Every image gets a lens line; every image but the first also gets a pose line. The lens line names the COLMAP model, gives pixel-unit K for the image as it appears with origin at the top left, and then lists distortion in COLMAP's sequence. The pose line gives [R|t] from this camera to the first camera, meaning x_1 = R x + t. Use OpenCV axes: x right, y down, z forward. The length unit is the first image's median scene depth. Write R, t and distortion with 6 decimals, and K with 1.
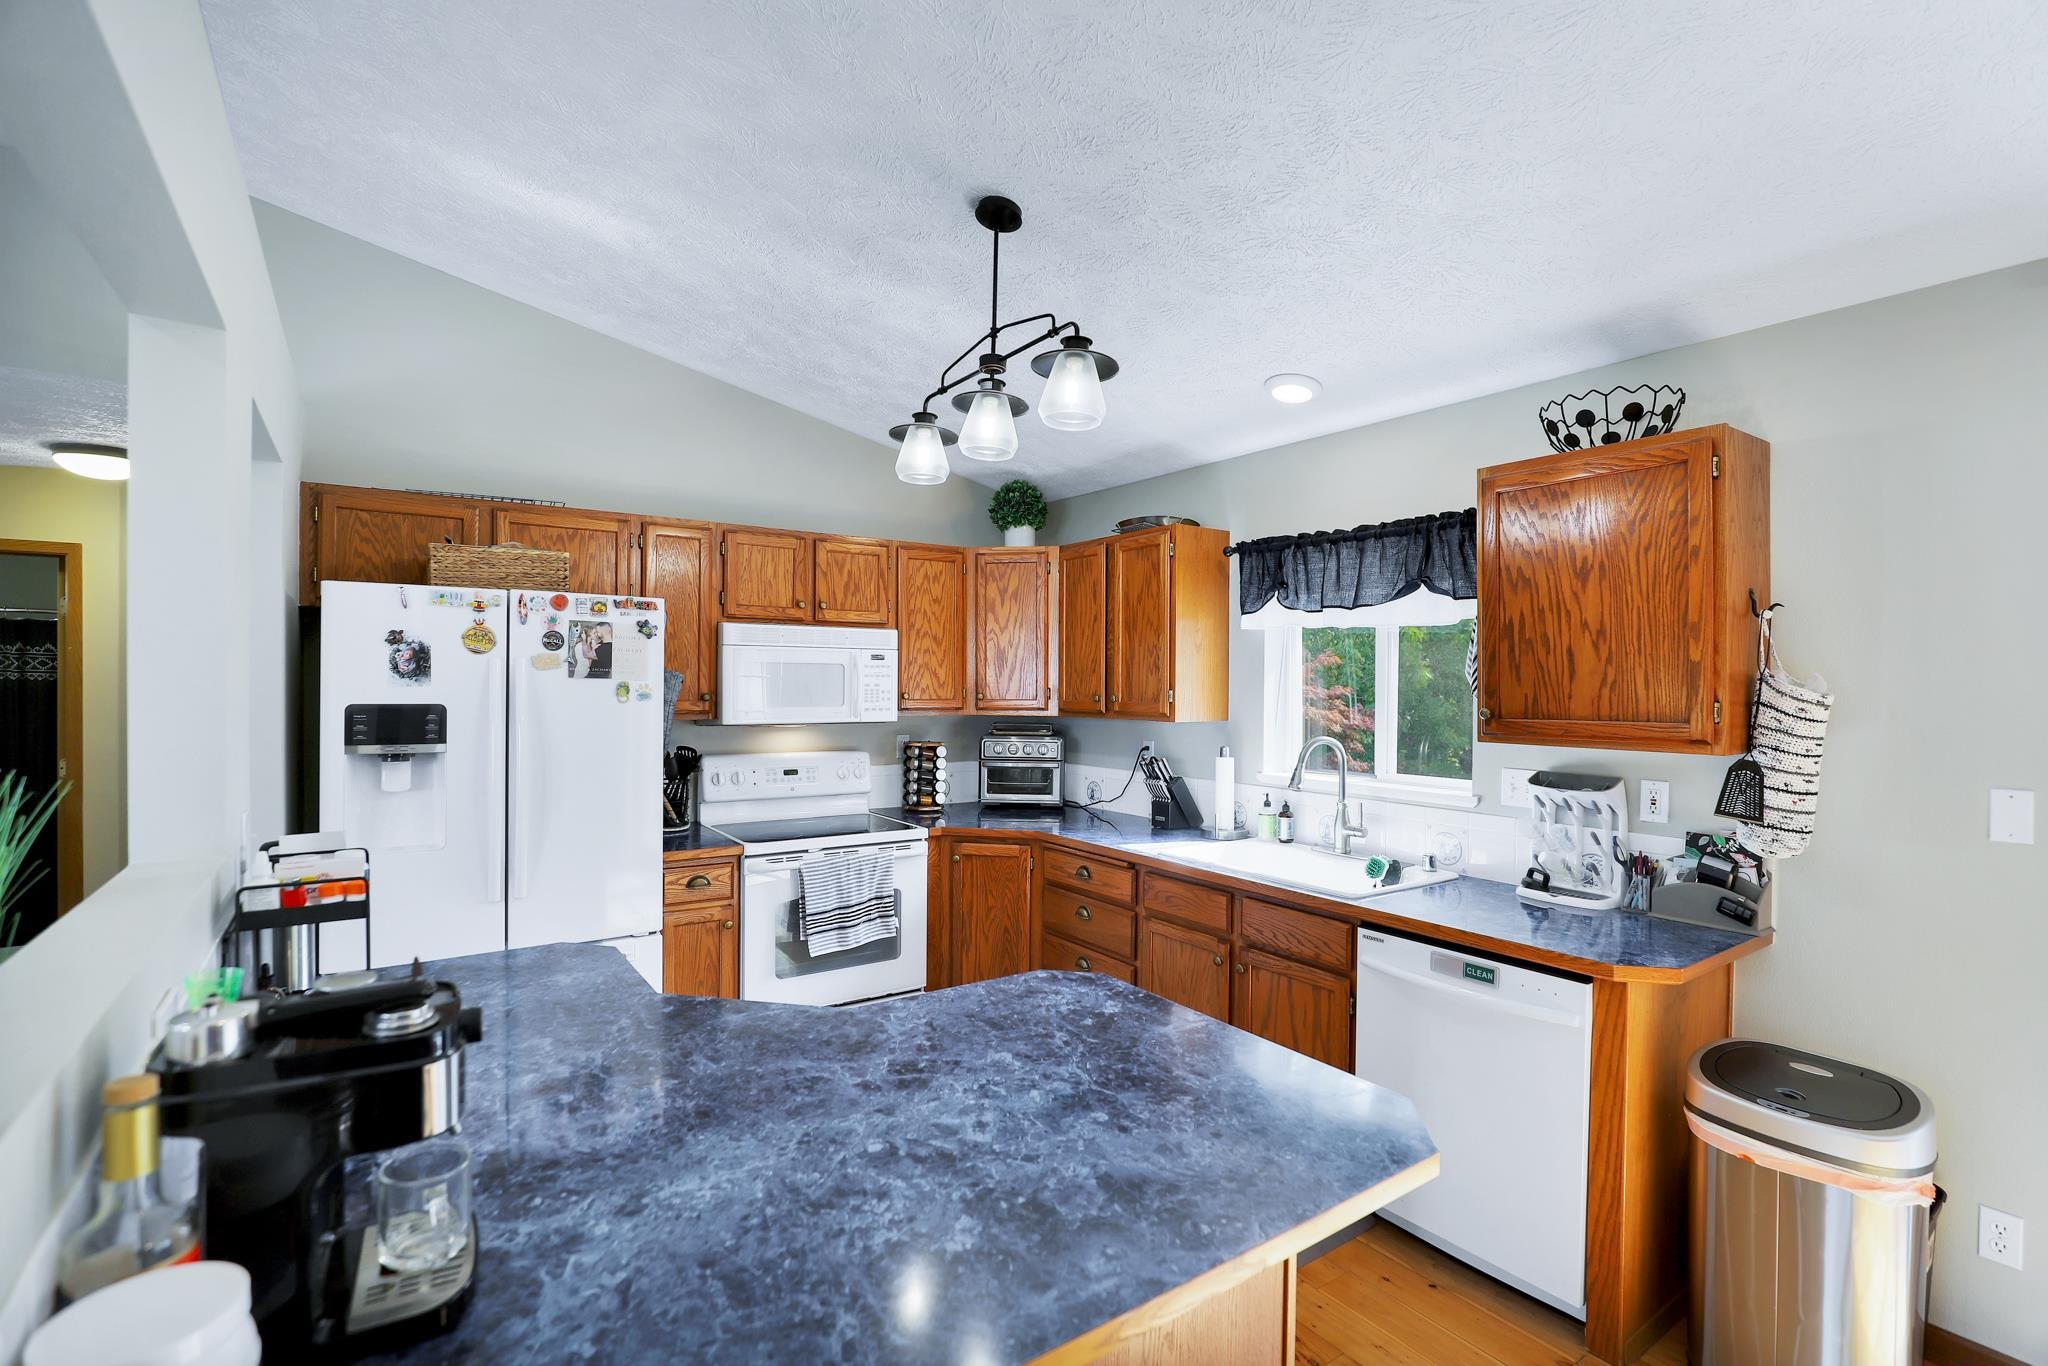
lens RADIAL K [[943.4, 0, 1033.4], [0, 943.4, 686.0], [0, 0, 1]] dist [-0.017439, 0.000521]
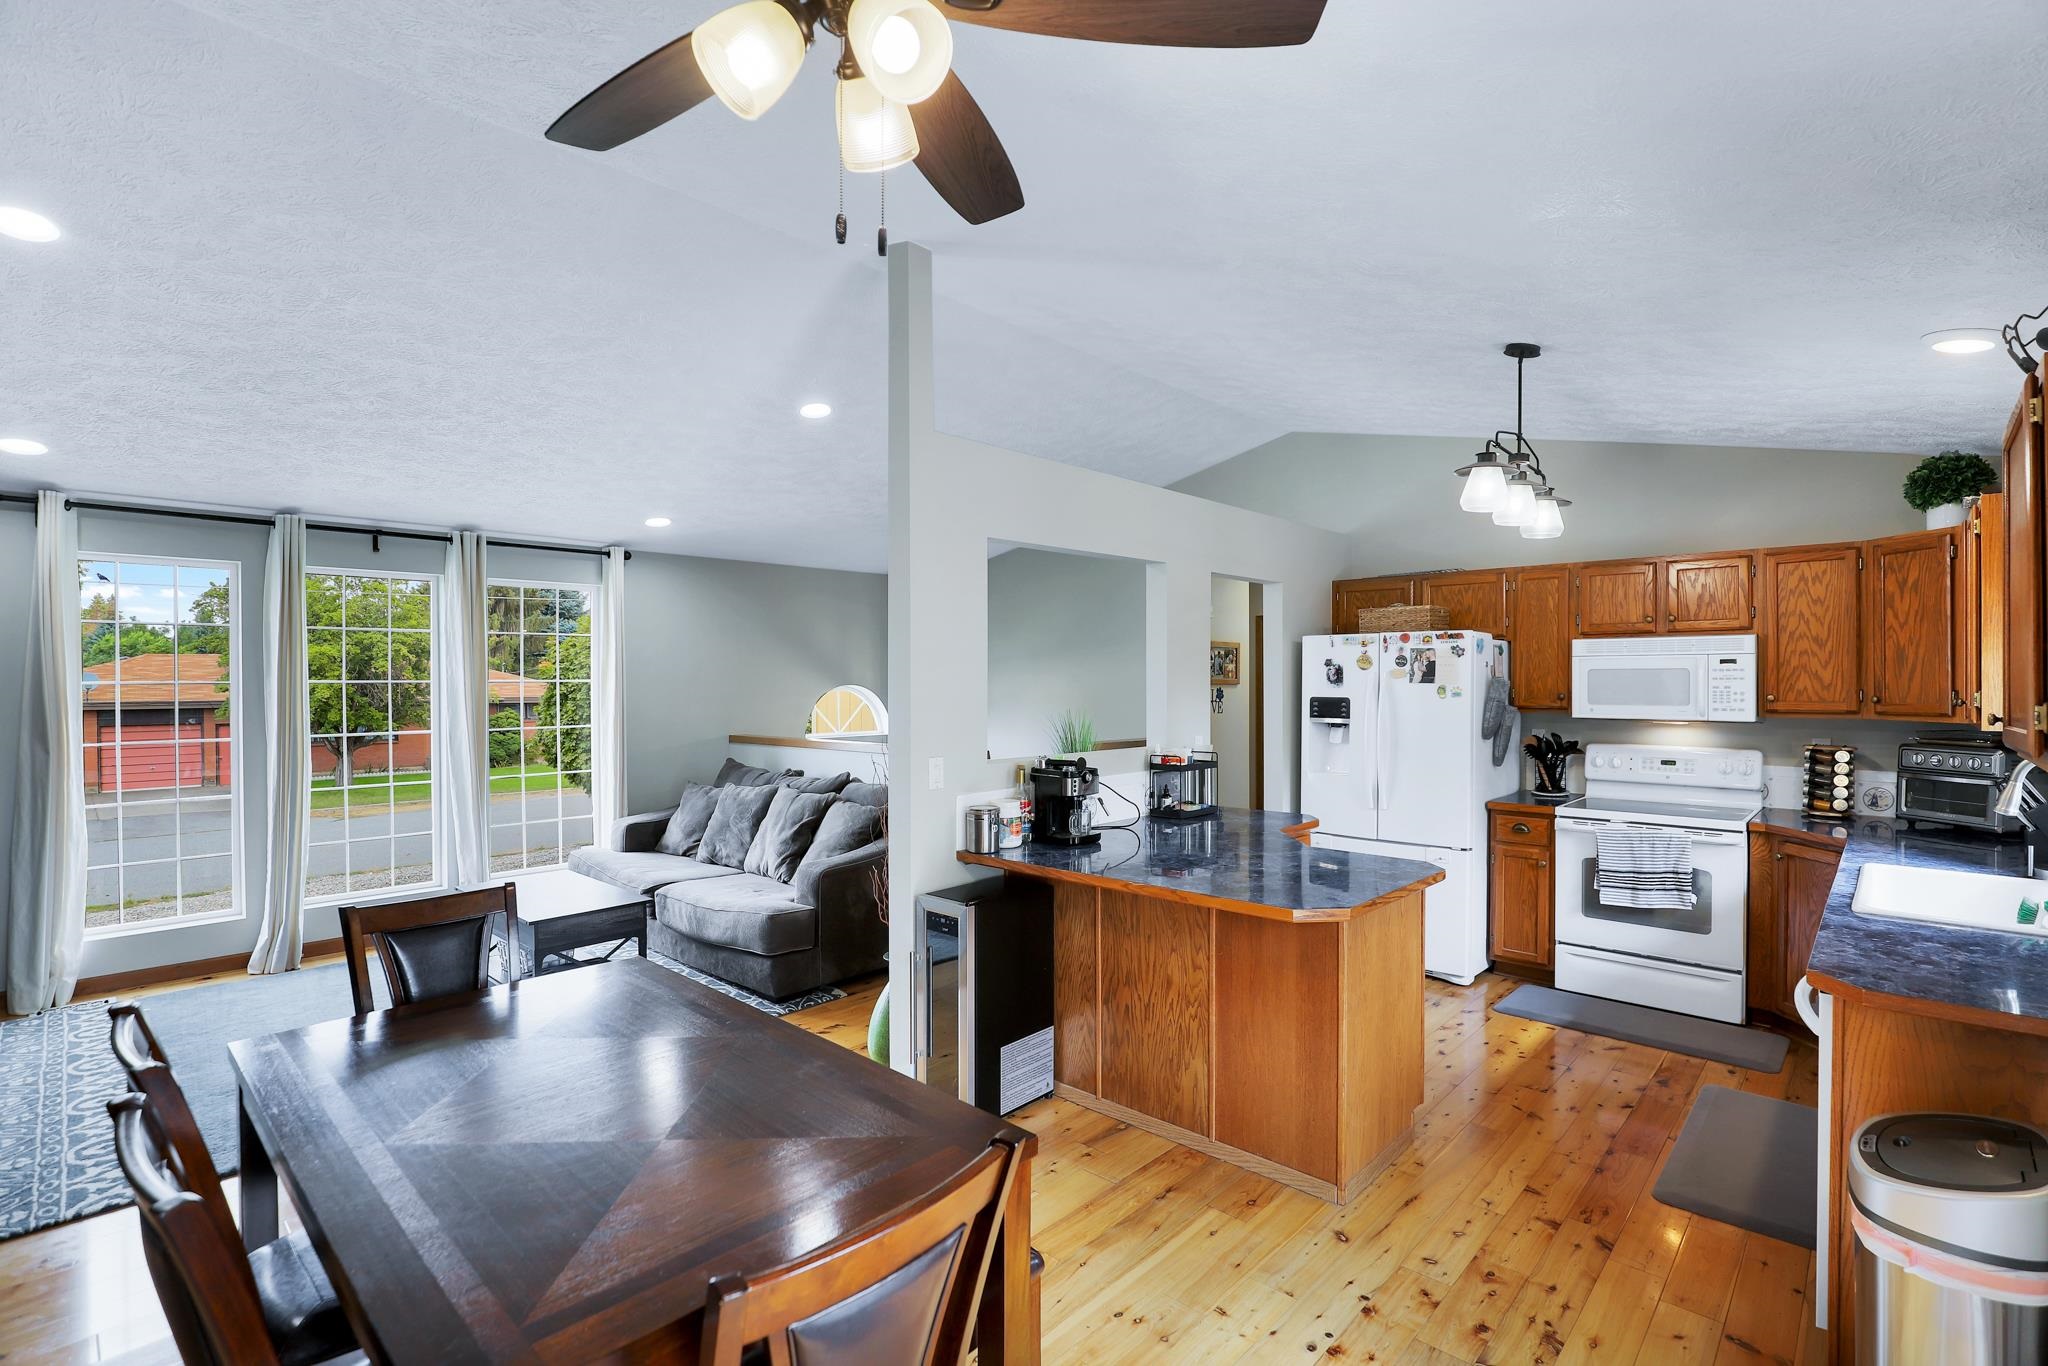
lens RADIAL K [[938.1, 0, 1038.1], [0, 938.1, 686.9], [0, 0, 1]] dist [-0.018912, 0.000642]
pose [[0.210549, -0.002550, -0.977580, 0.964877], [-0.001490, 0.999995, -0.002929, 0.004176], [0.977582, 0.002073, 0.210544, 0.003822]]
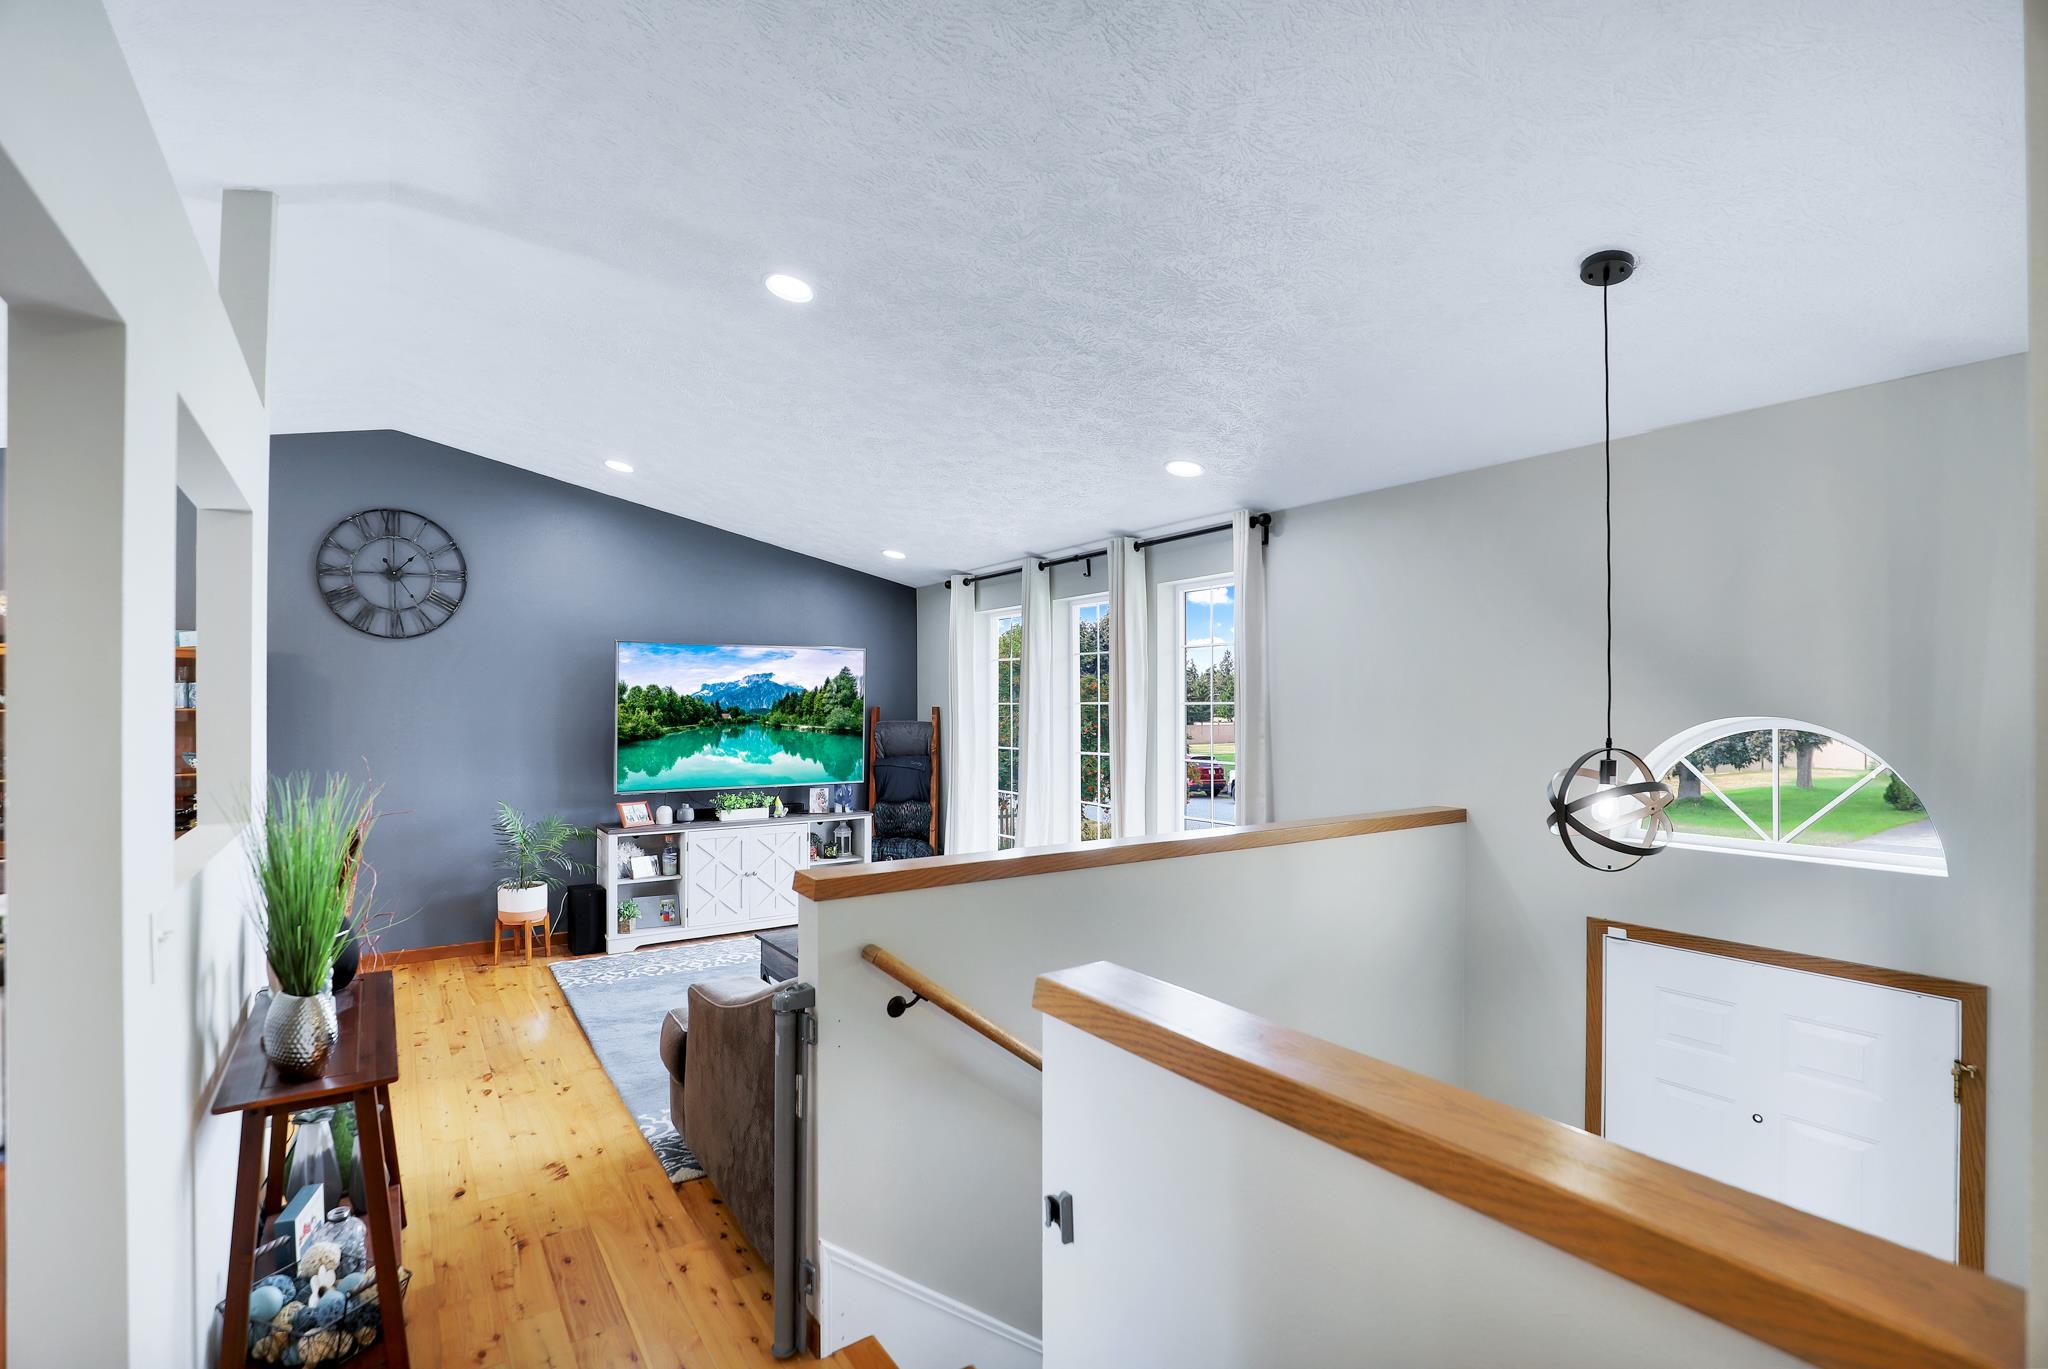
lens RADIAL K [[958.0, 0, 1020.9], [0, 958.0, 697.2], [0, 0, 1]] dist [-0.027022, -0.000046]
pose [[-0.999748, -0.005257, 0.021818, -0.984098], [-0.005253, 0.999986, 0.000224, -0.020598], [-0.021819, 0.000110, -0.999762, 1.034893]]
